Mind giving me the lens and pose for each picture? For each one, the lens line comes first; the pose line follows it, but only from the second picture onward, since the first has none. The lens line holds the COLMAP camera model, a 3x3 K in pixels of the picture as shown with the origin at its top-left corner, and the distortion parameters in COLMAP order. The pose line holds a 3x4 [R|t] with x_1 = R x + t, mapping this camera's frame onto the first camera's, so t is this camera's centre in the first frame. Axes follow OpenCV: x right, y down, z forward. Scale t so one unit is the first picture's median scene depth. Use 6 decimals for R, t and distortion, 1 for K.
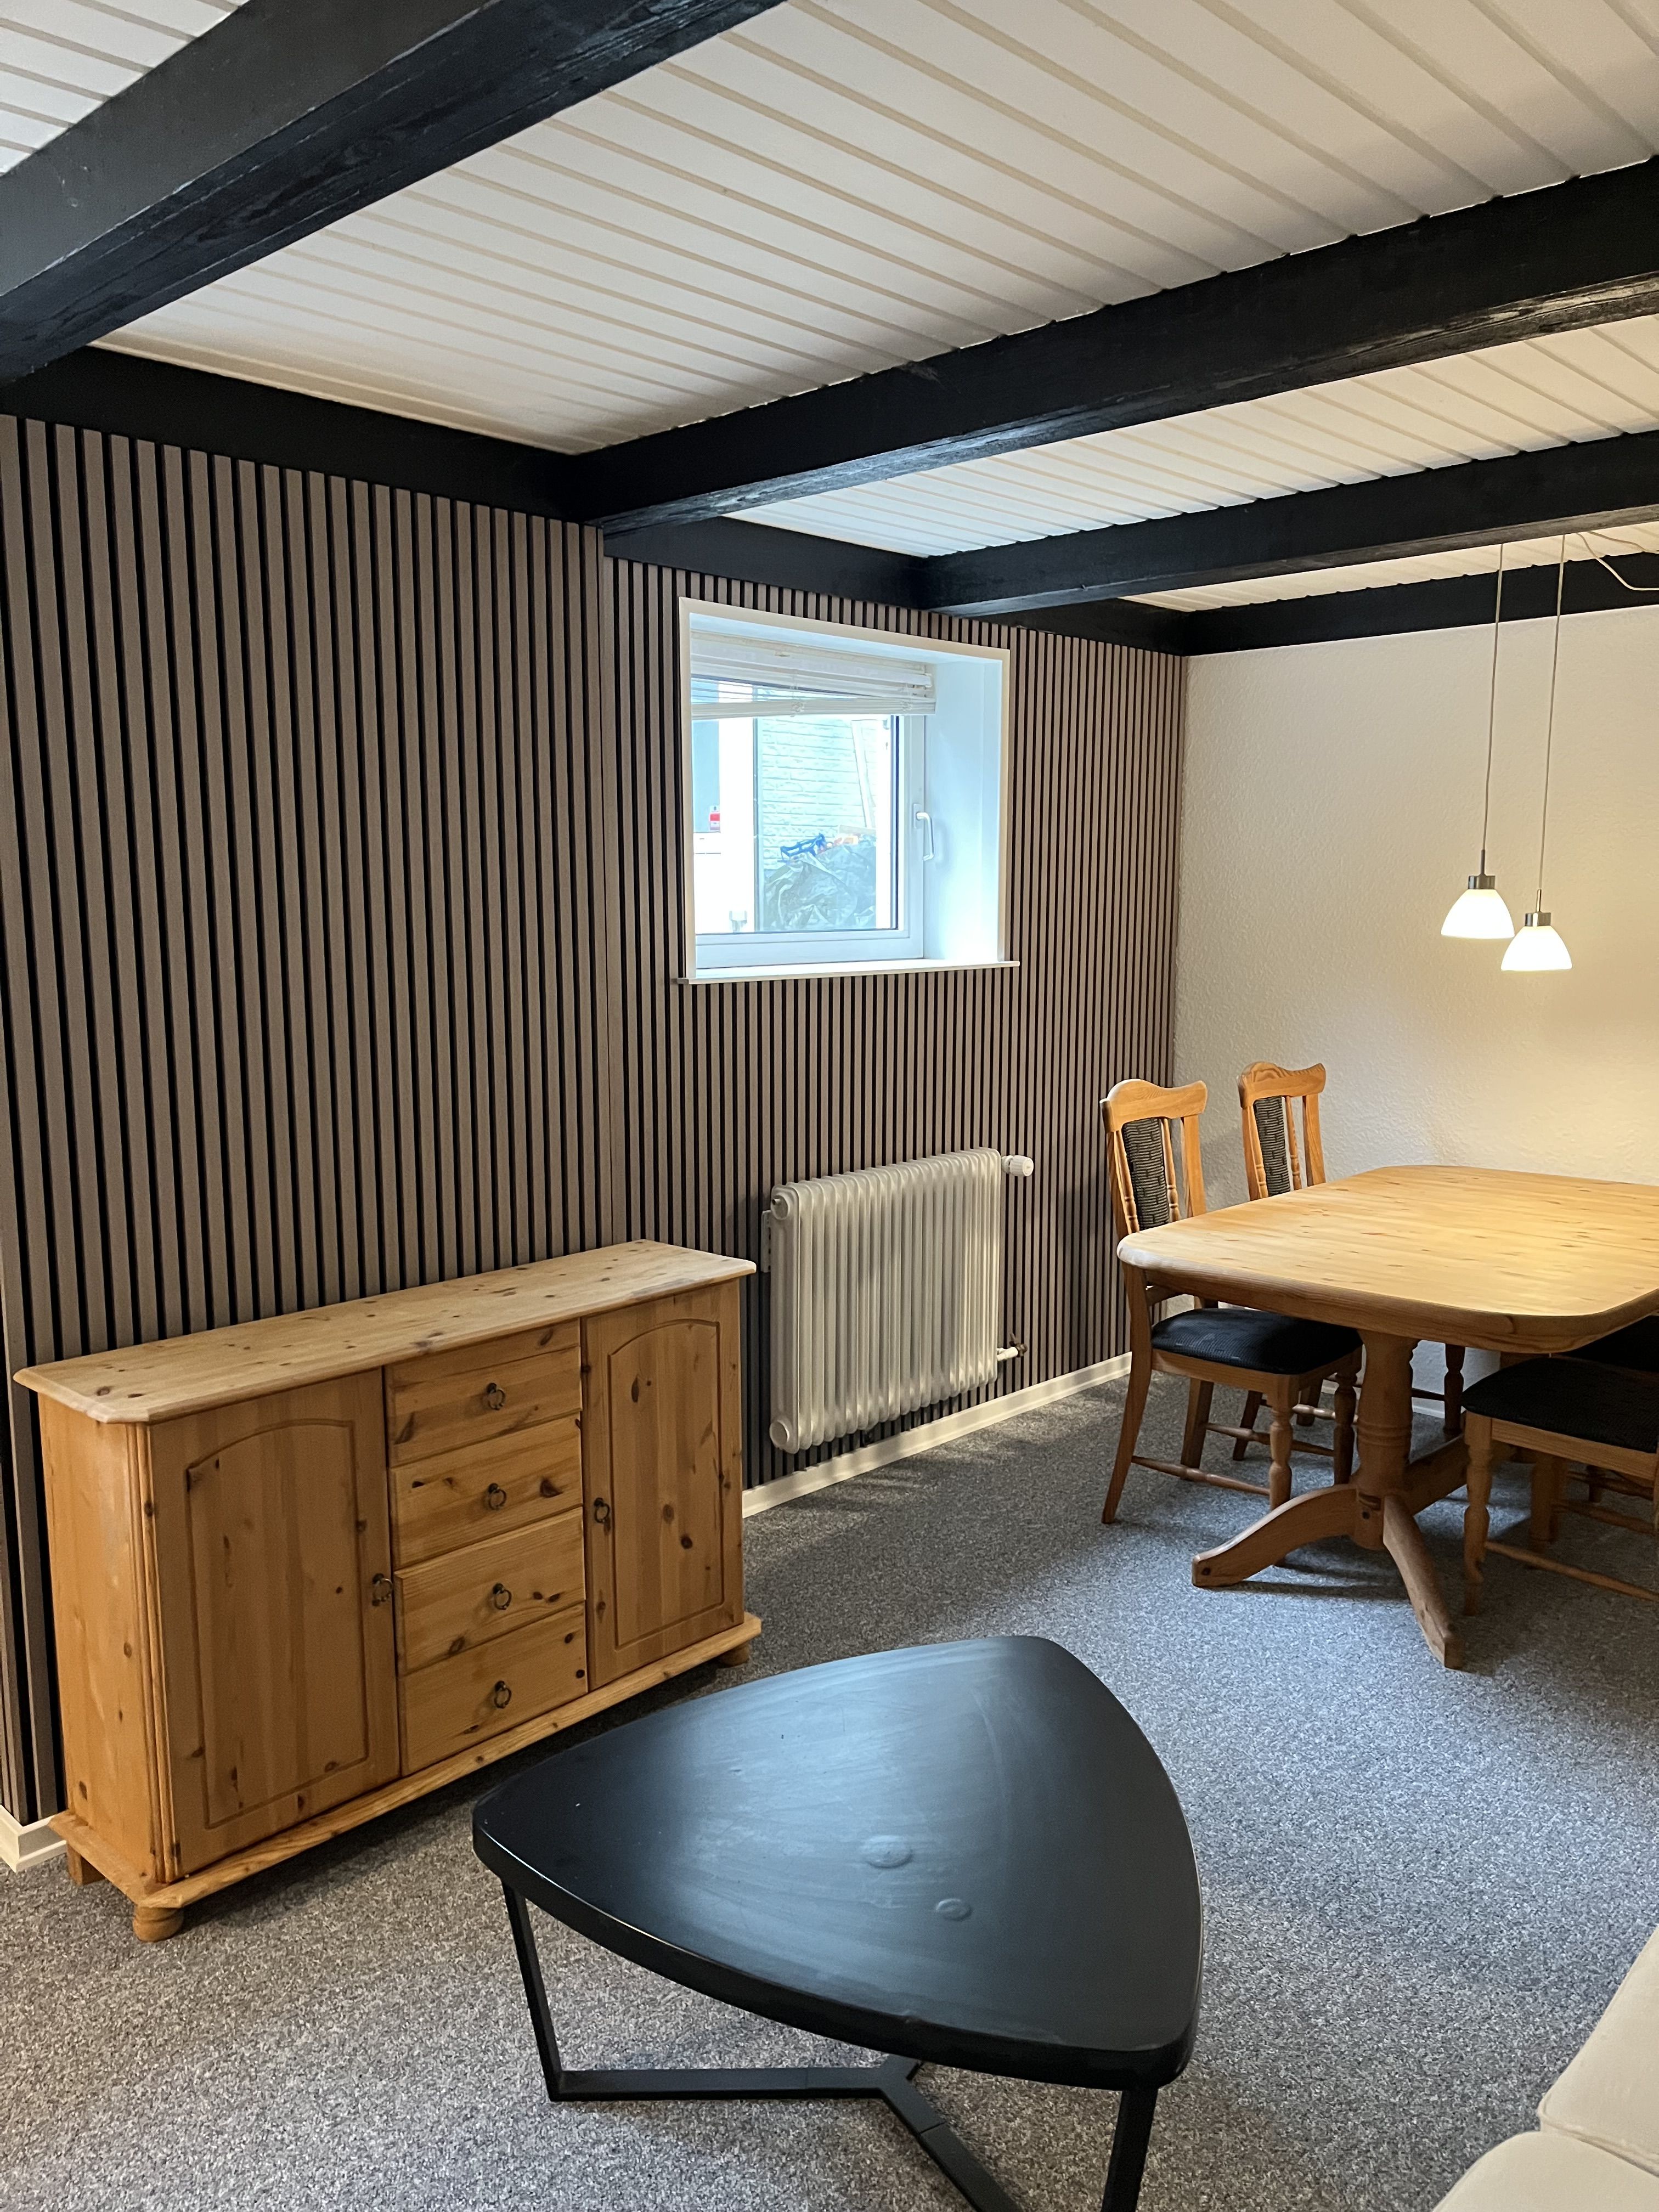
lens RADIAL K [[1657.3, 0, 842.2], [0, 1657.3, 1100.6], [0, 0, 1]] dist [0.070201, -0.092012]
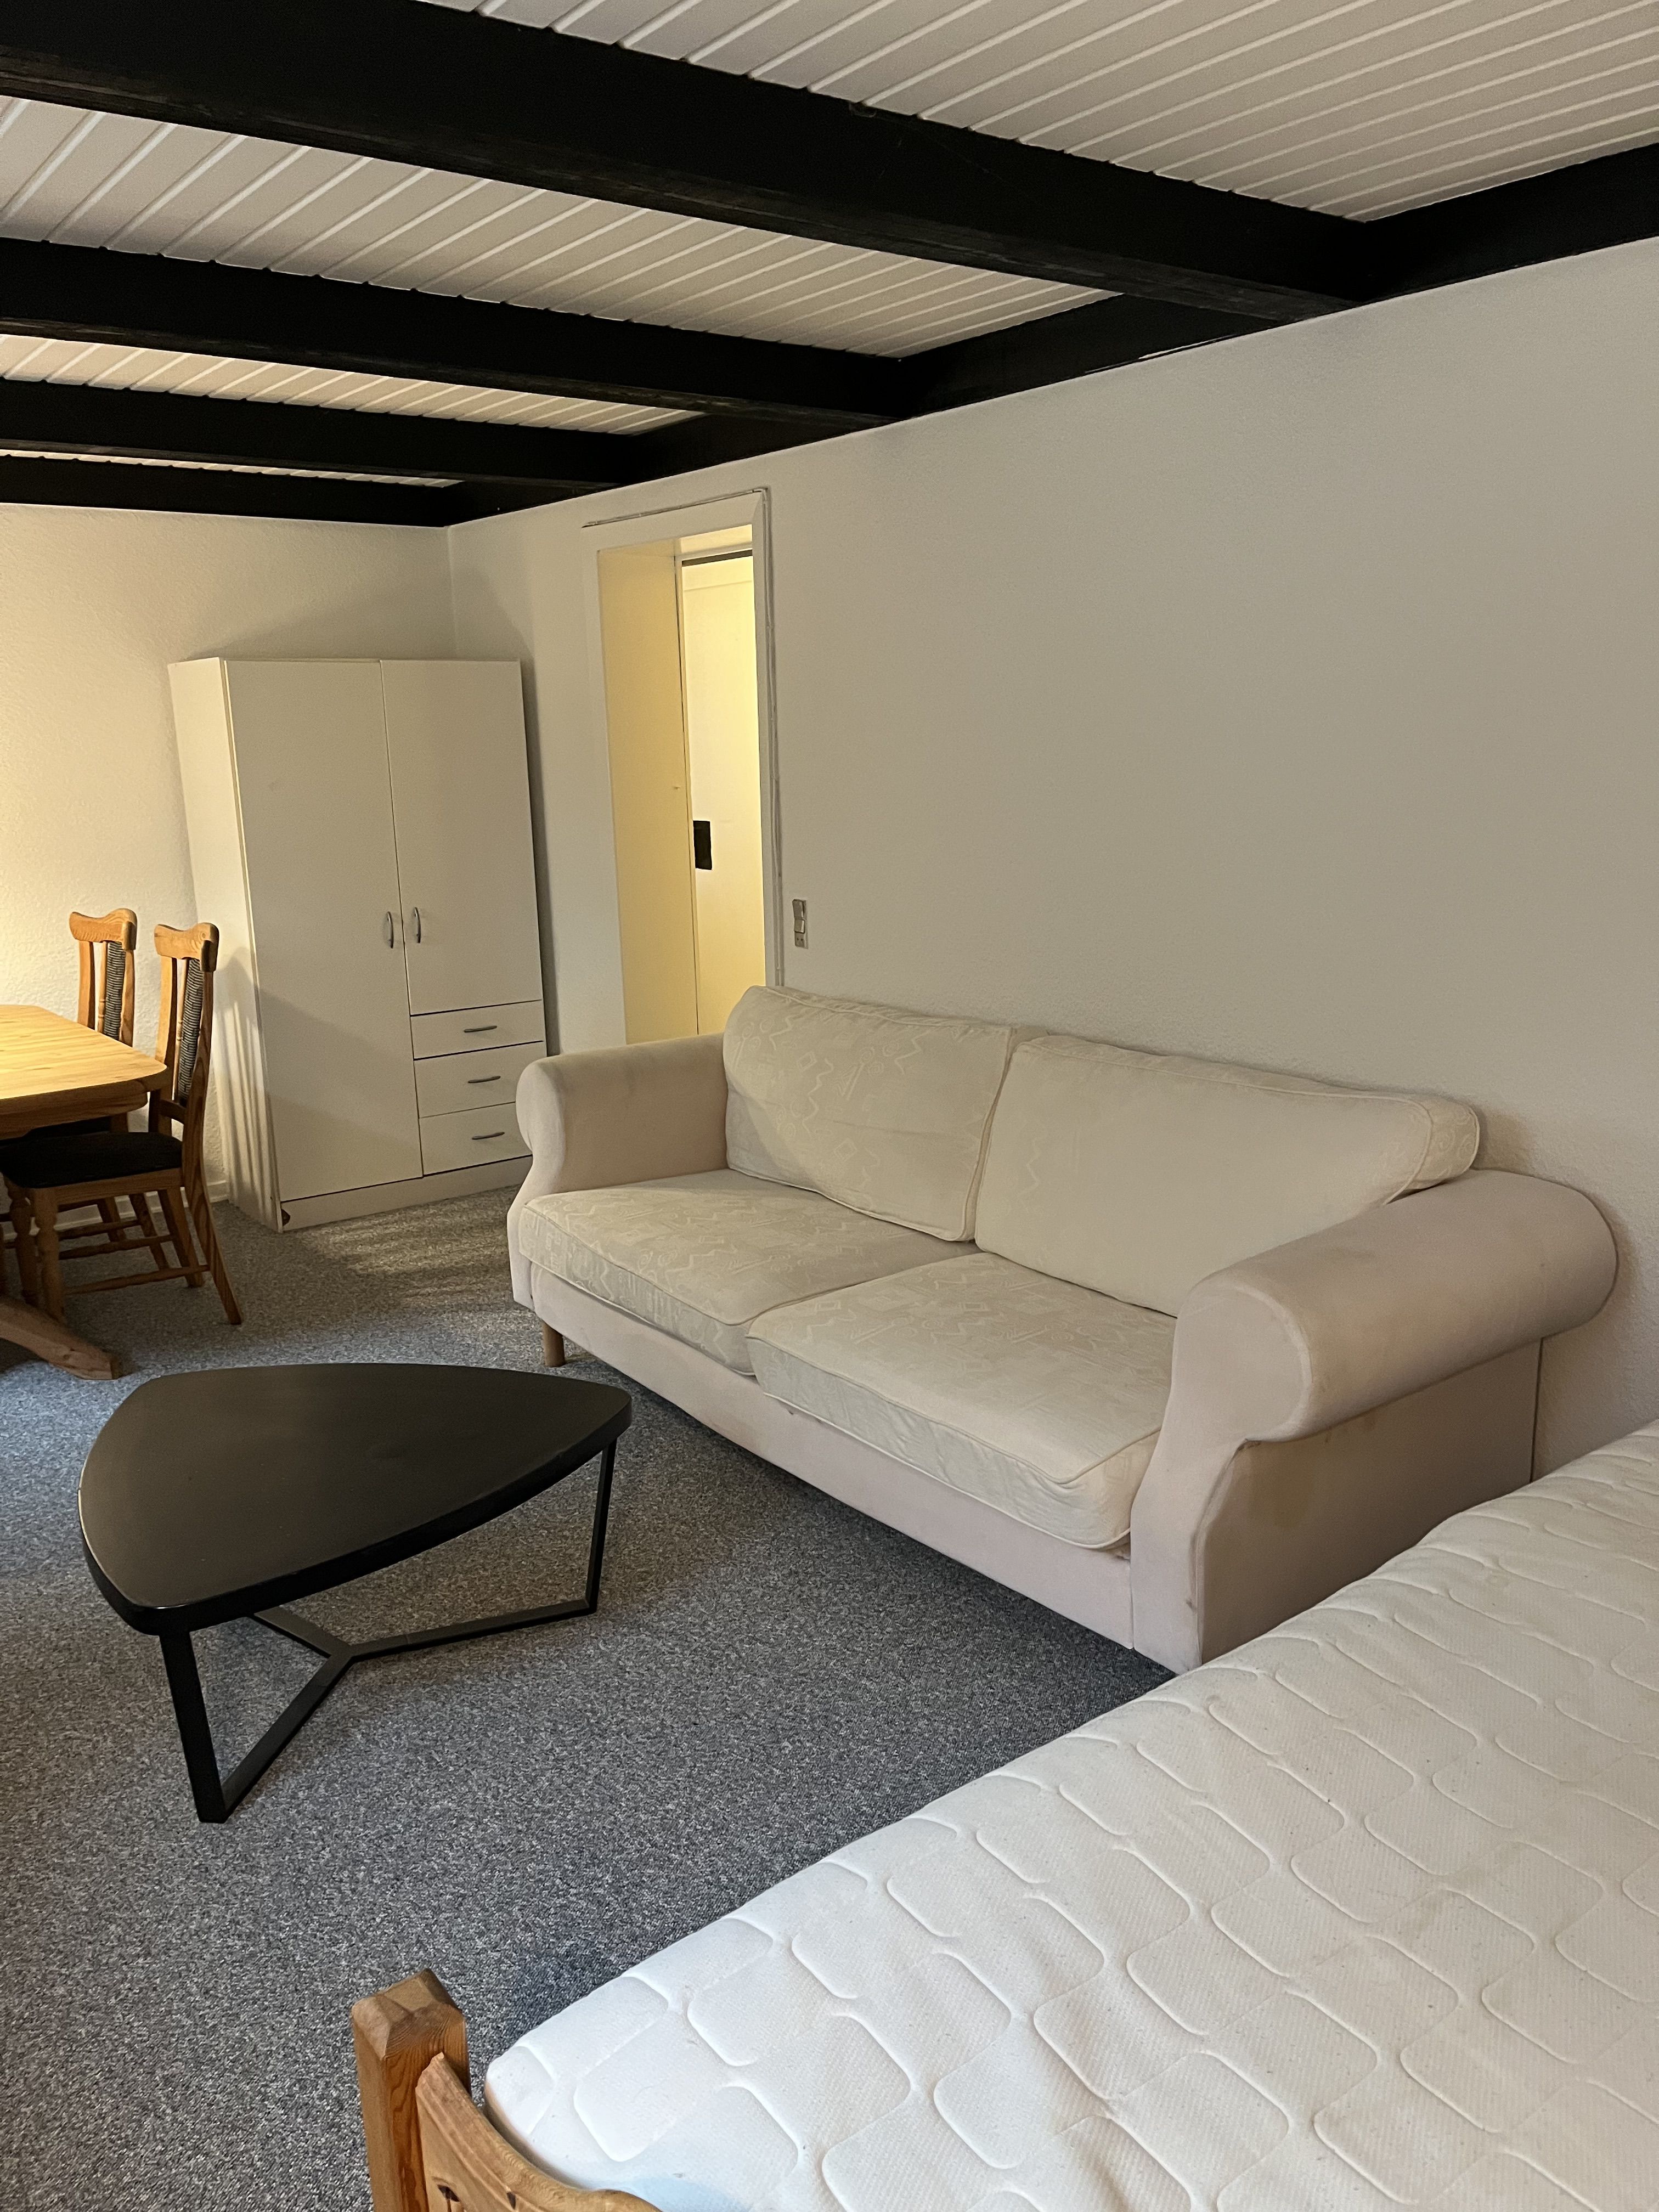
lens RADIAL K [[1657.3, 0, 855.1], [0, 1657.3, 1091.4], [0, 0, 1]] dist [0.070201, -0.092012]
pose [[0.171179, -0.218255, 0.960761, -0.766722], [0.151835, 0.969349, 0.193153, -0.029186], [-0.973470, 0.112814, 0.199071, 0.209881]]
